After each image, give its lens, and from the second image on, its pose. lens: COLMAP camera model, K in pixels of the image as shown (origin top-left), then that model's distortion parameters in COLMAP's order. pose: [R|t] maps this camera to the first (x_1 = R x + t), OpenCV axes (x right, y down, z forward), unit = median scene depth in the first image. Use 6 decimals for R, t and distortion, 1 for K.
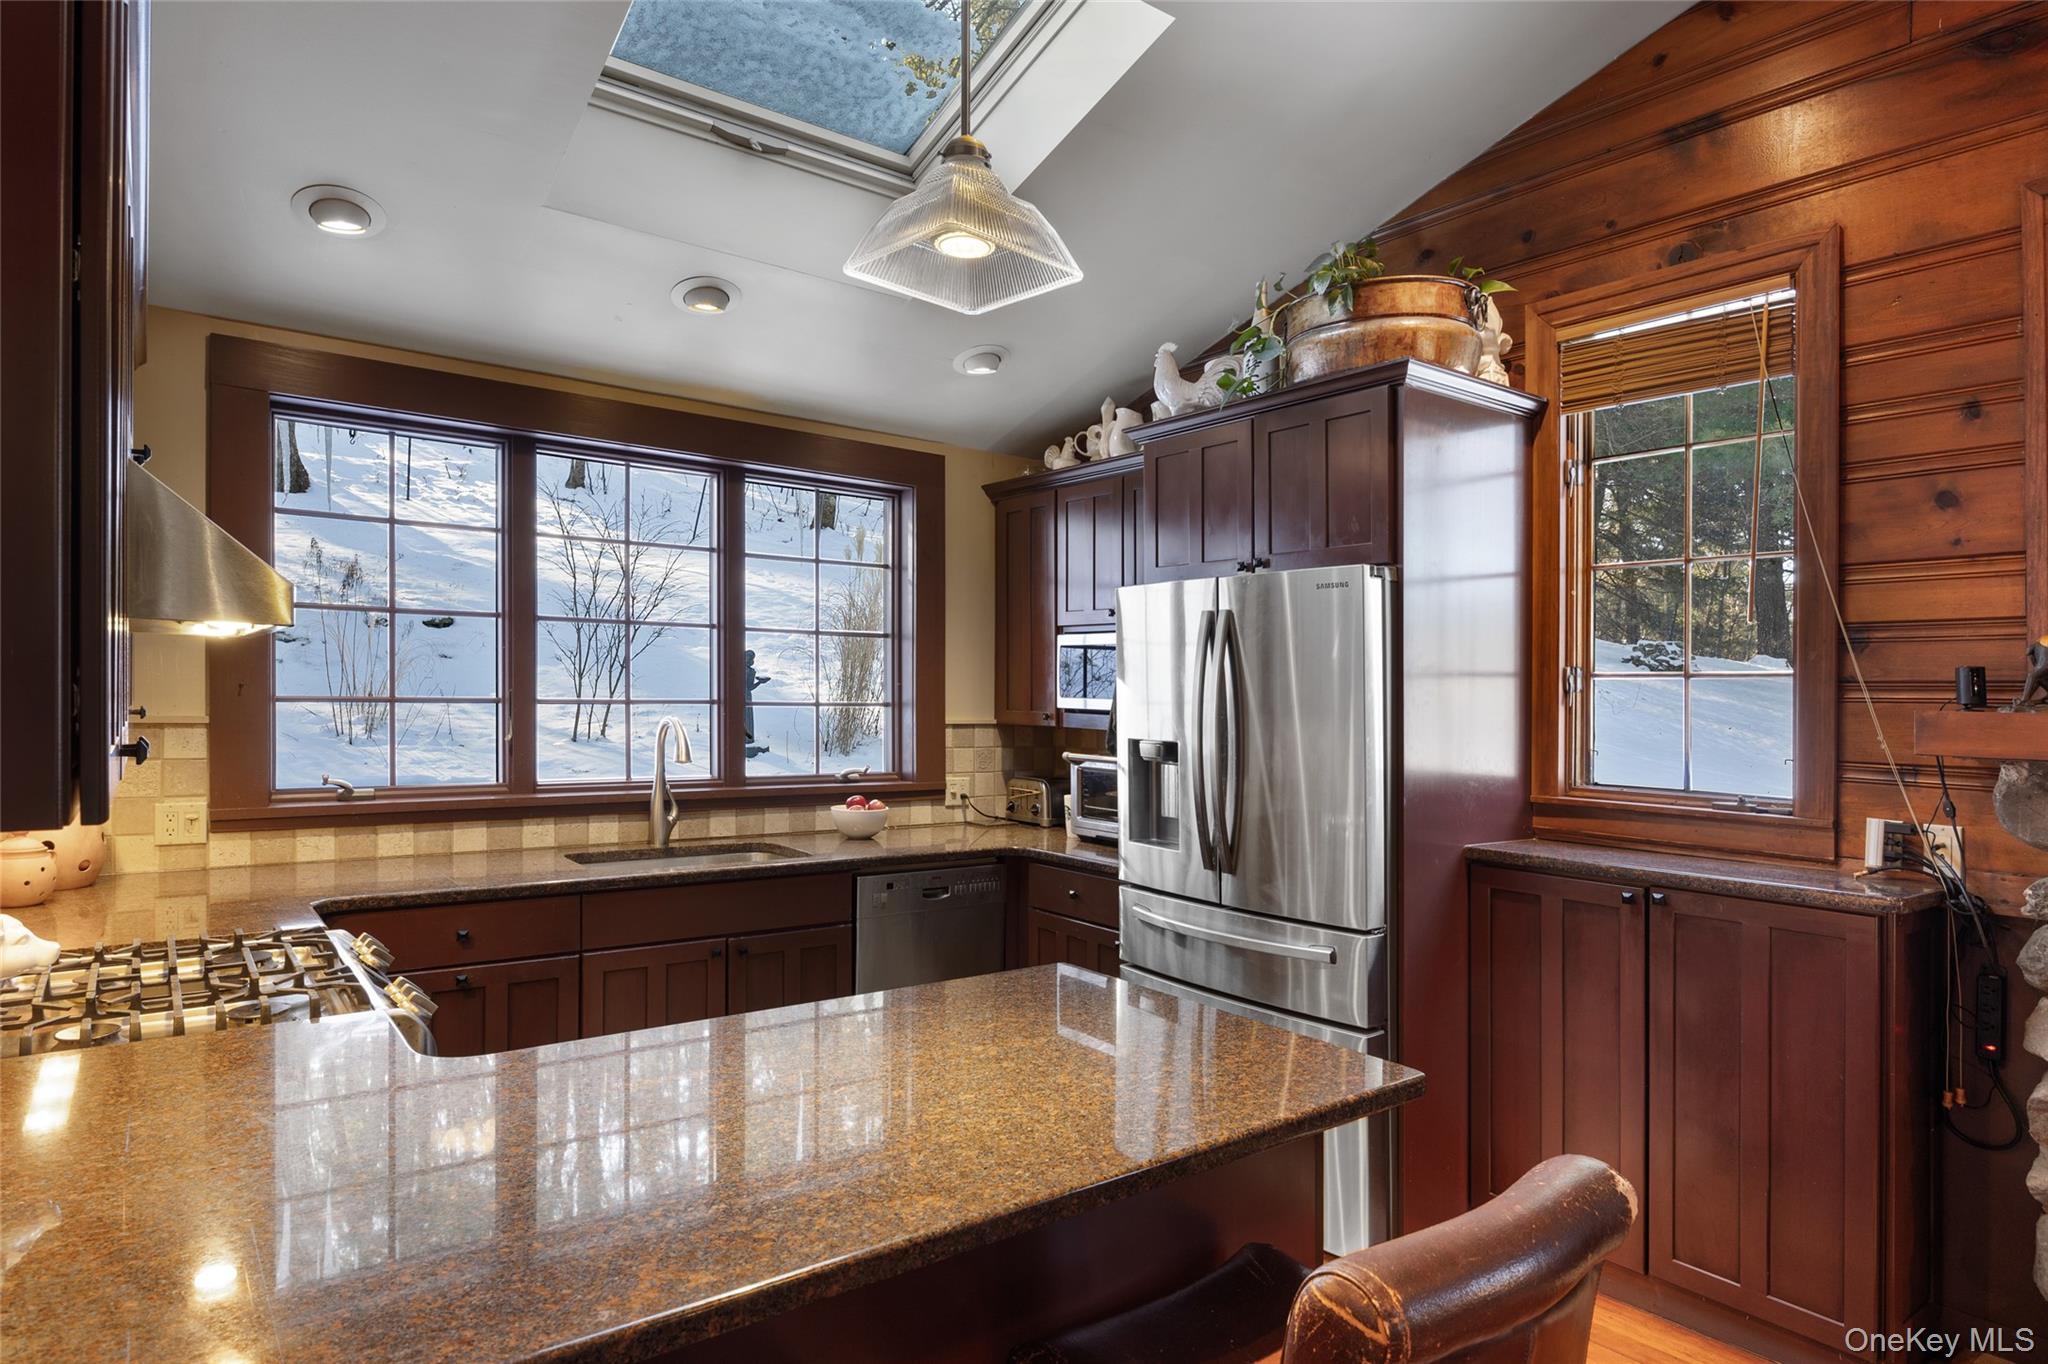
lens RADIAL K [[1159.1, 0, 1025.1], [0, 1159.1, 681.6], [0, 0, 1]] dist [0.003276, -0.003704]
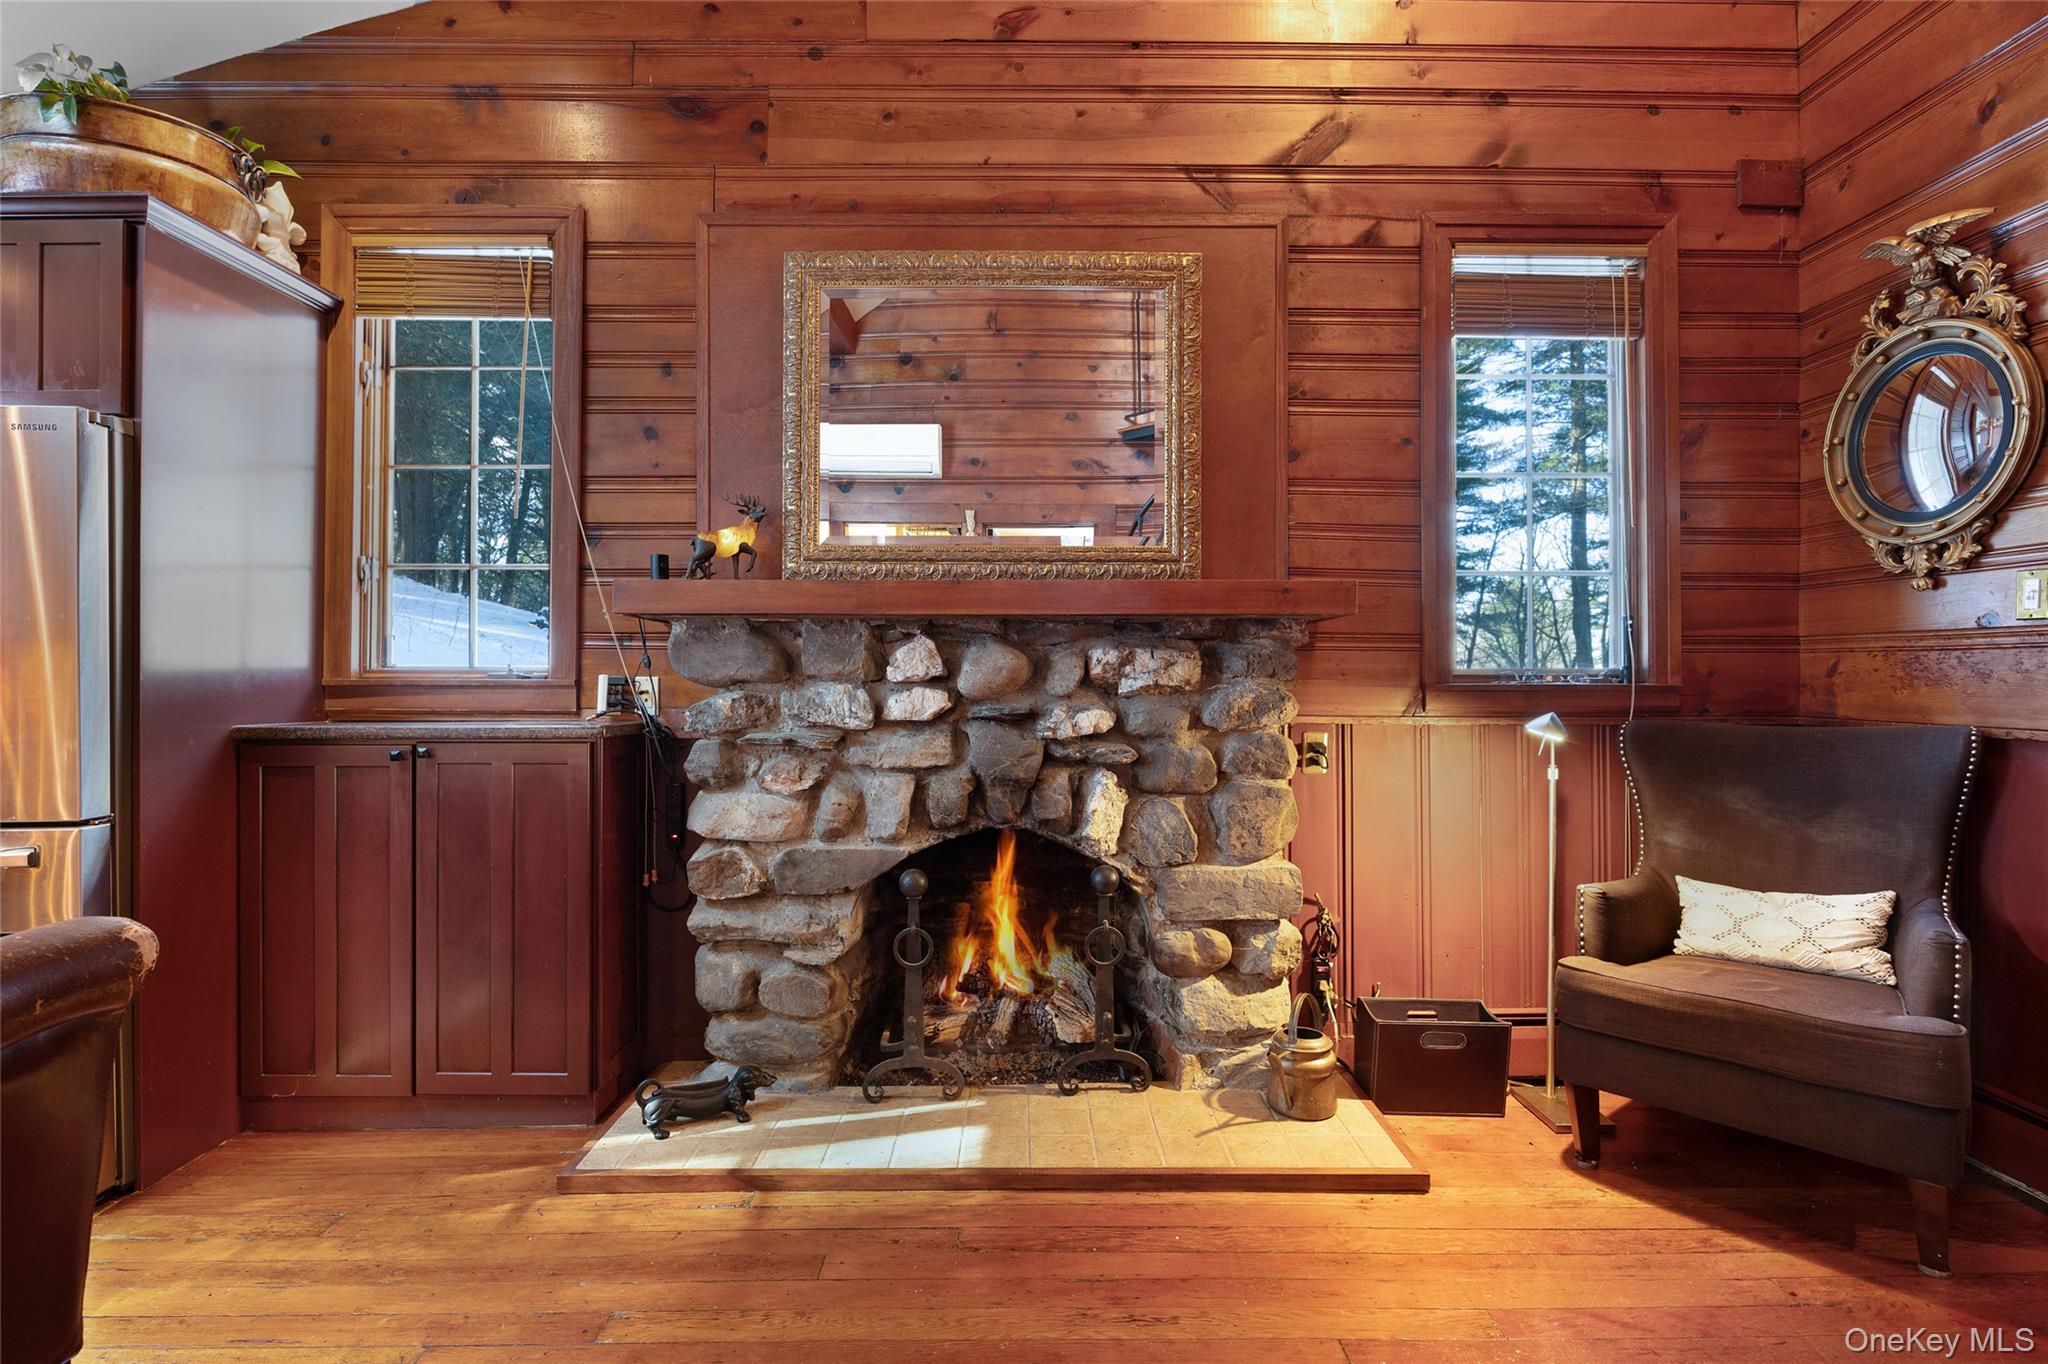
lens RADIAL K [[980.3, 0, 1024.4], [0, 980.3, 654.0], [0, 0, 1]] dist [-0.013613, -0.000251]
pose [[0.599017, 0.000740, 0.800736, 0.127059], [-0.001163, 0.999999, -0.000055, 0.081733], [-0.800735, -0.000898, 0.599018, -0.017111]]
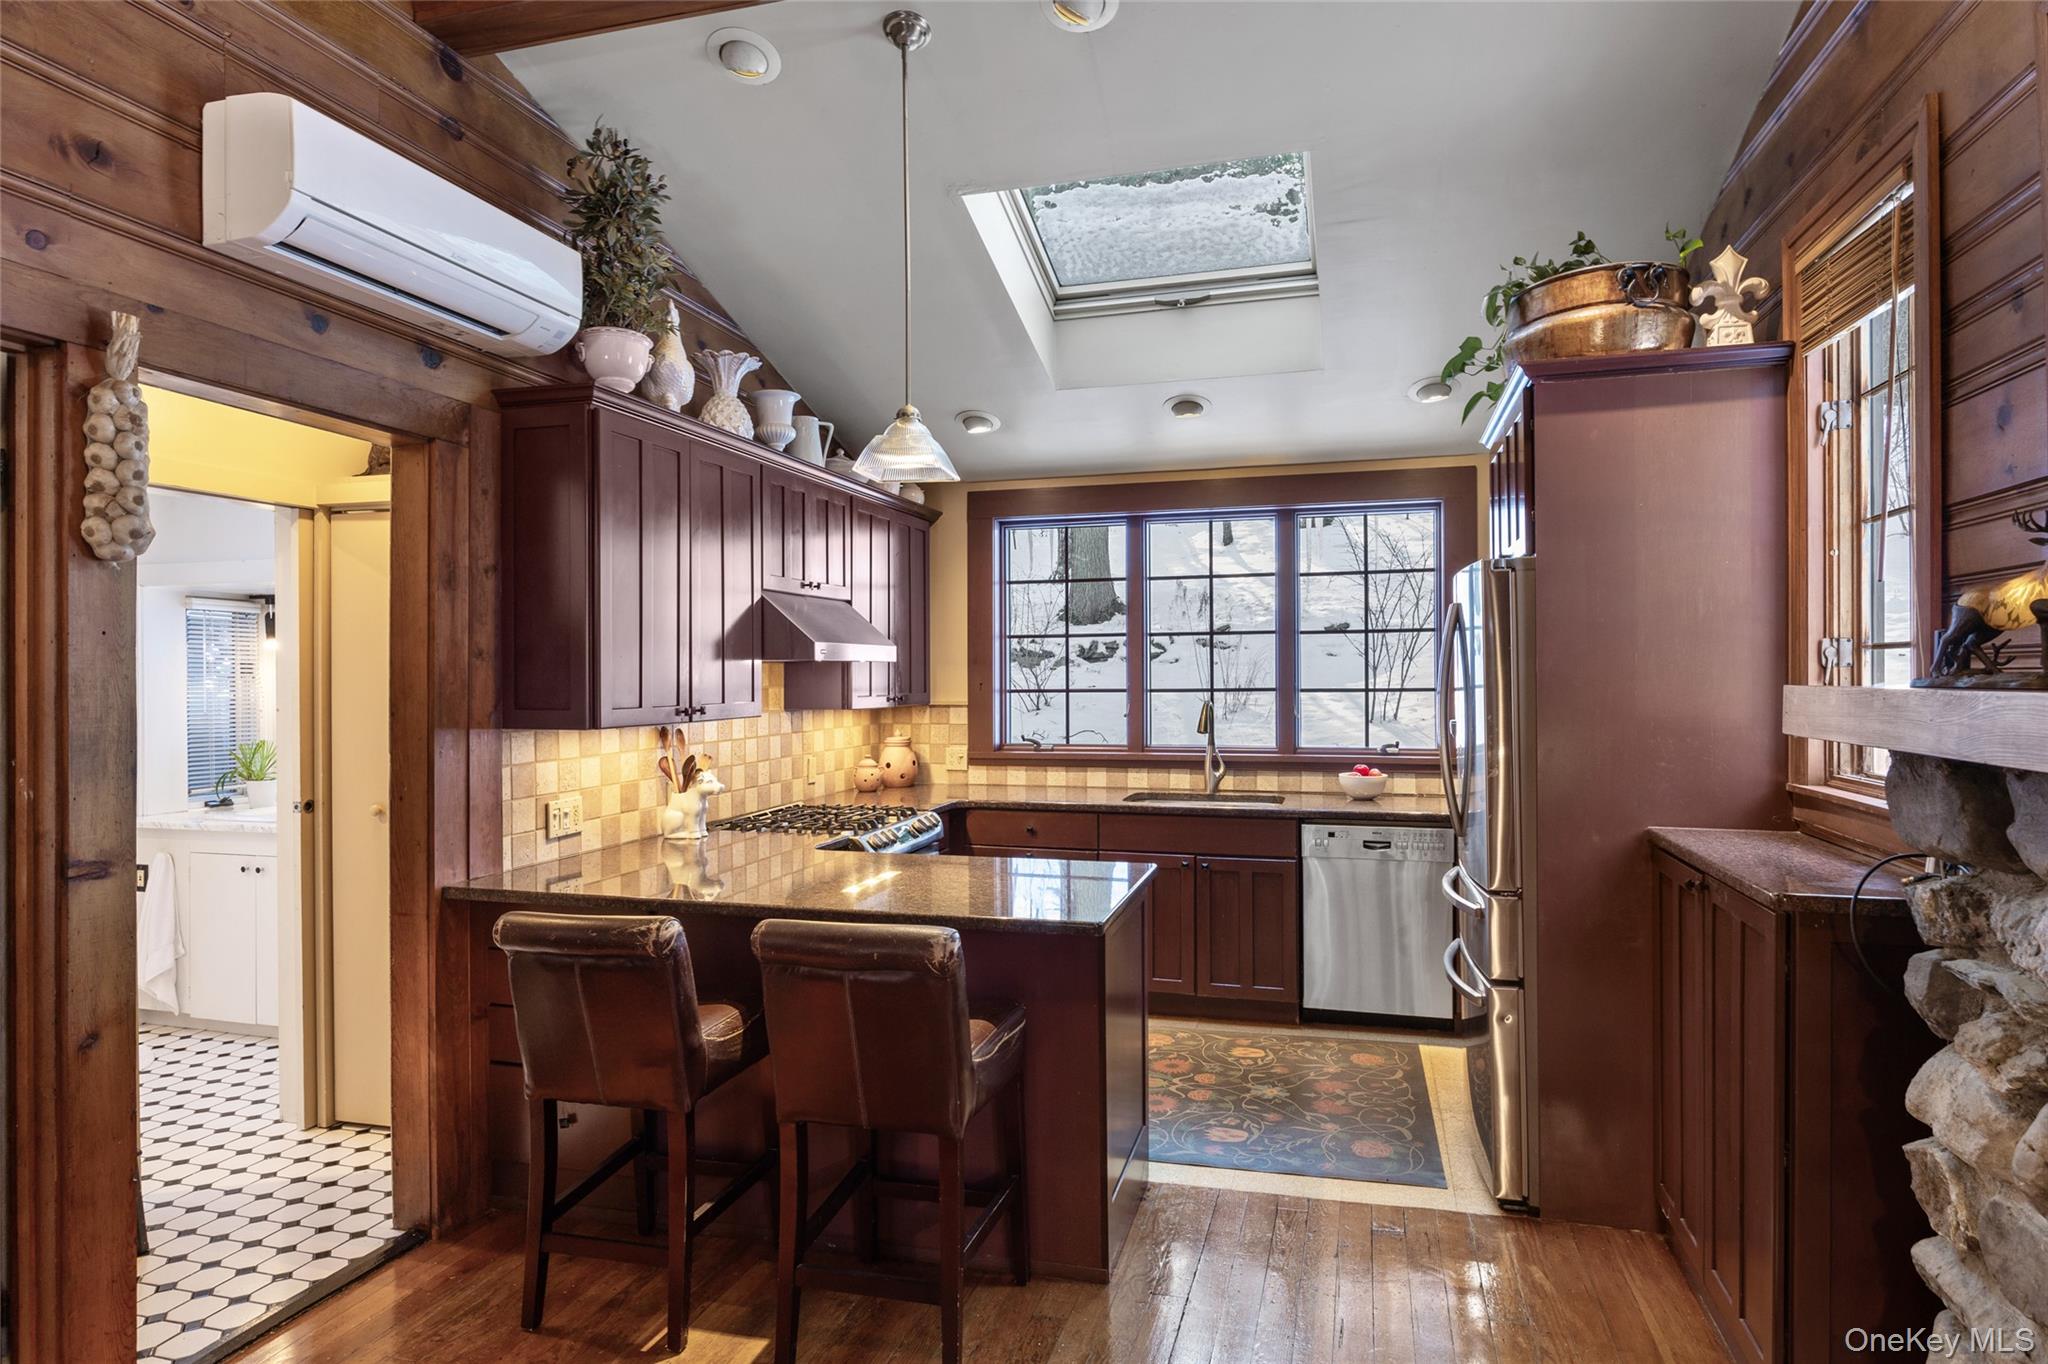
lens RADIAL K [[1159.1, 0, 1034.1], [0, 1159.1, 662.9], [0, 0, 1]] dist [0.003276, -0.003704]
pose [[0.593379, -0.030972, -0.804327, 0.880063], [0.025216, 0.999484, -0.019884, 0.008841], [0.804528, -0.008483, 0.593854, -0.005610]]
